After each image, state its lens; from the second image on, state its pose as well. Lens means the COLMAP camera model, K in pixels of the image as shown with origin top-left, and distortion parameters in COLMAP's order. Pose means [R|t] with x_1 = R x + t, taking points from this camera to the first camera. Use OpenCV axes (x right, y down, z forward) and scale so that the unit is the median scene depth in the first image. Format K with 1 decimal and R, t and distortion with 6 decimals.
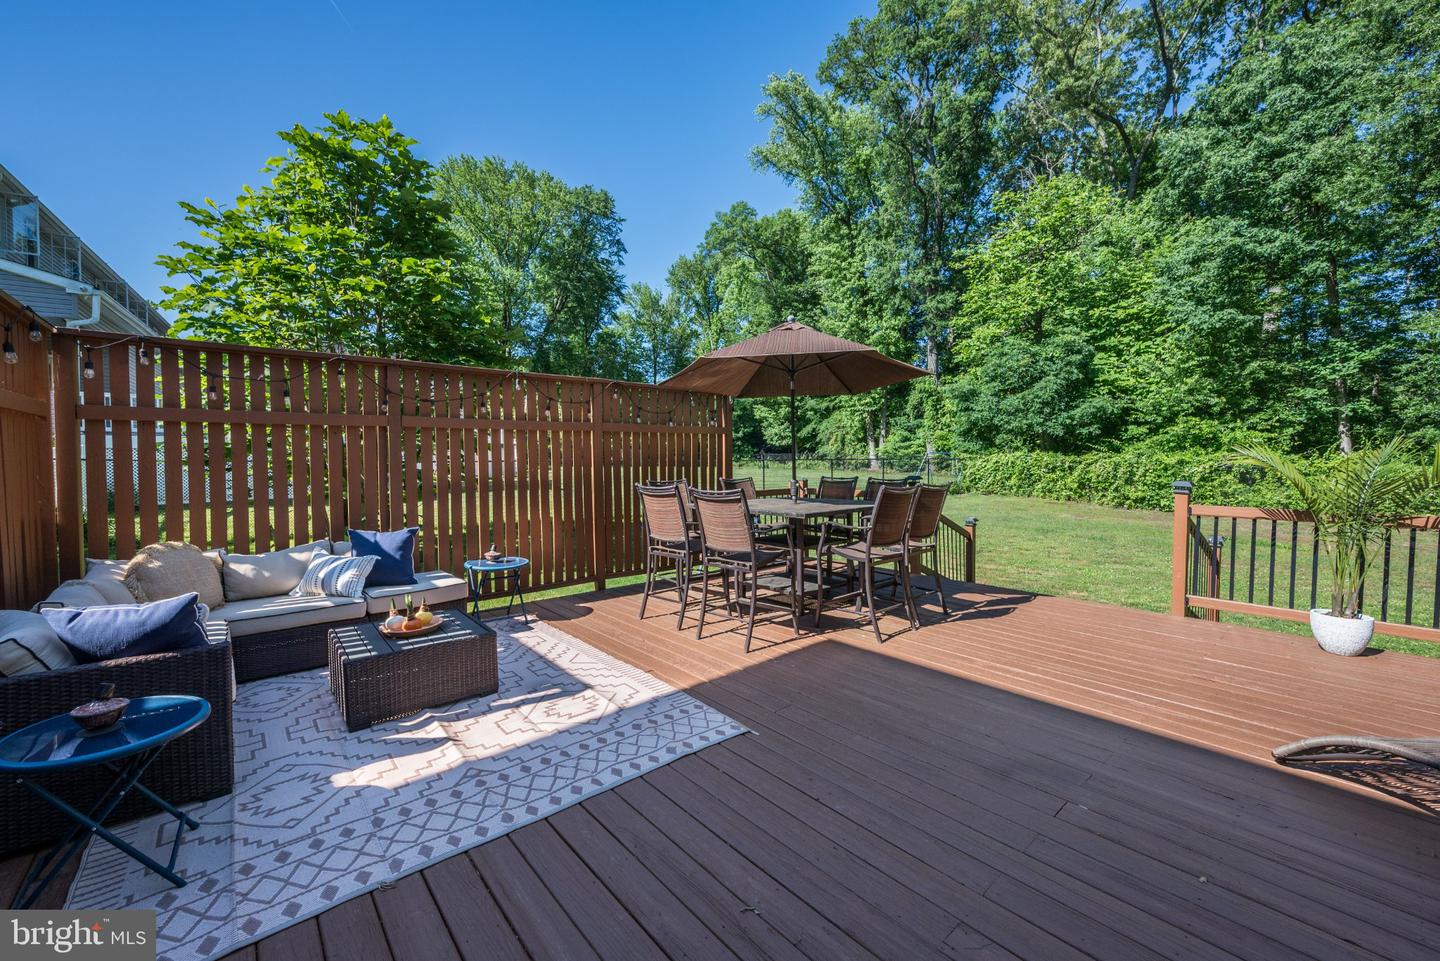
lens RADIAL K [[581.0, 0, 730.6], [0, 581.0, 479.7], [0, 0, 1]] dist [-0.000242, -0.009169]
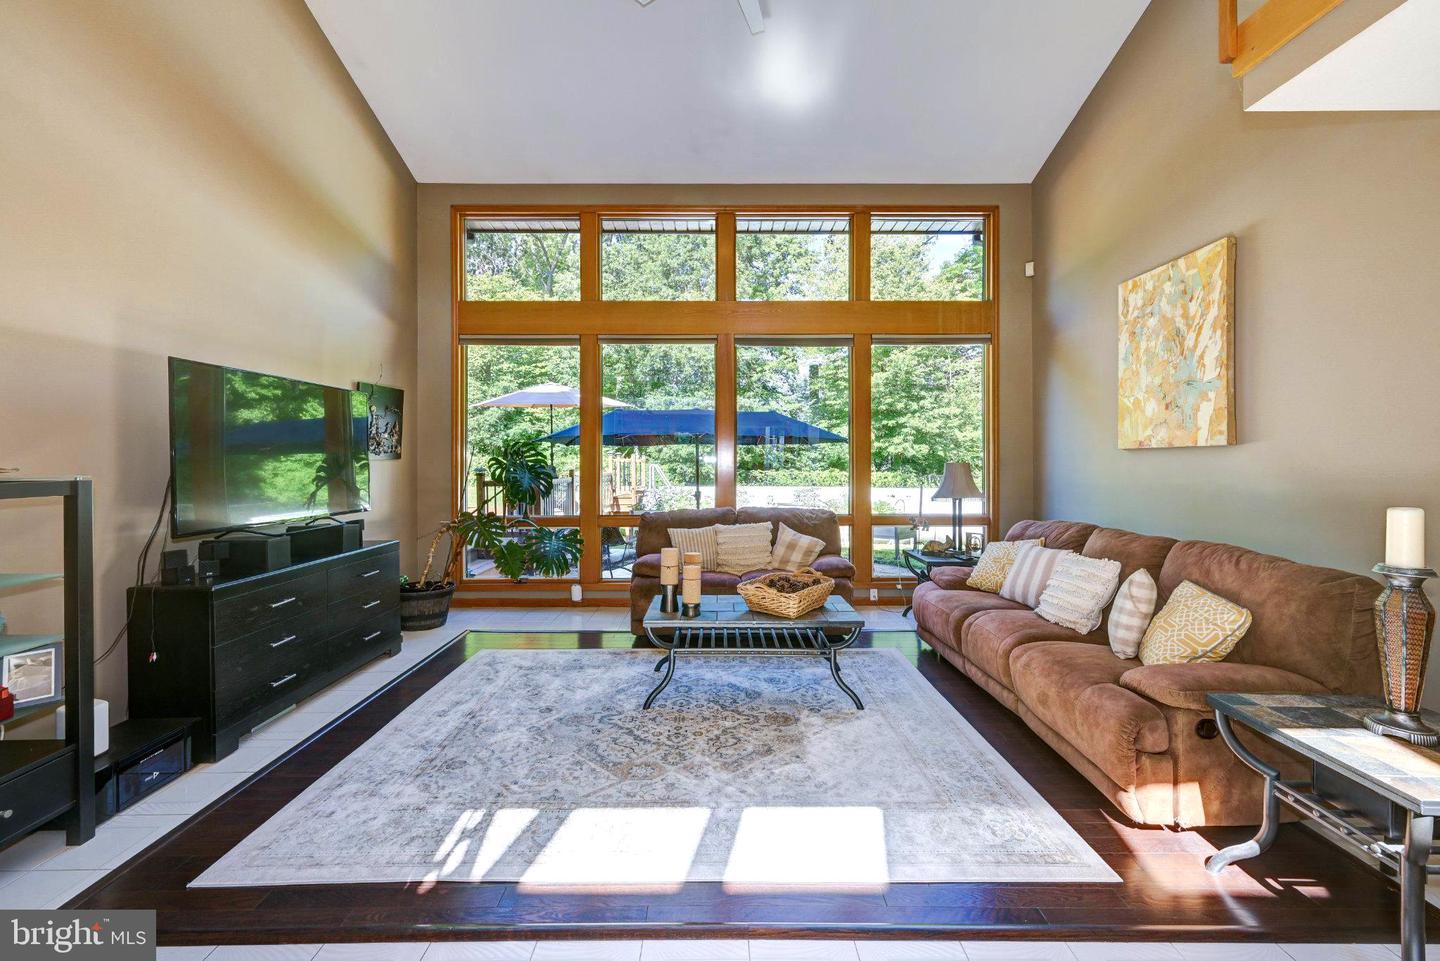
lens RADIAL K [[582.1, 0, 720.6], [0, 582.1, 460.1], [0, 0, 1]] dist [-0.000303, 0.000206]
pose [[0.656947, 0.013462, 0.753817, -0.198934], [0.022320, 0.999055, -0.037294, 0.029006], [-0.753606, 0.041326, 0.656026, -0.421001]]
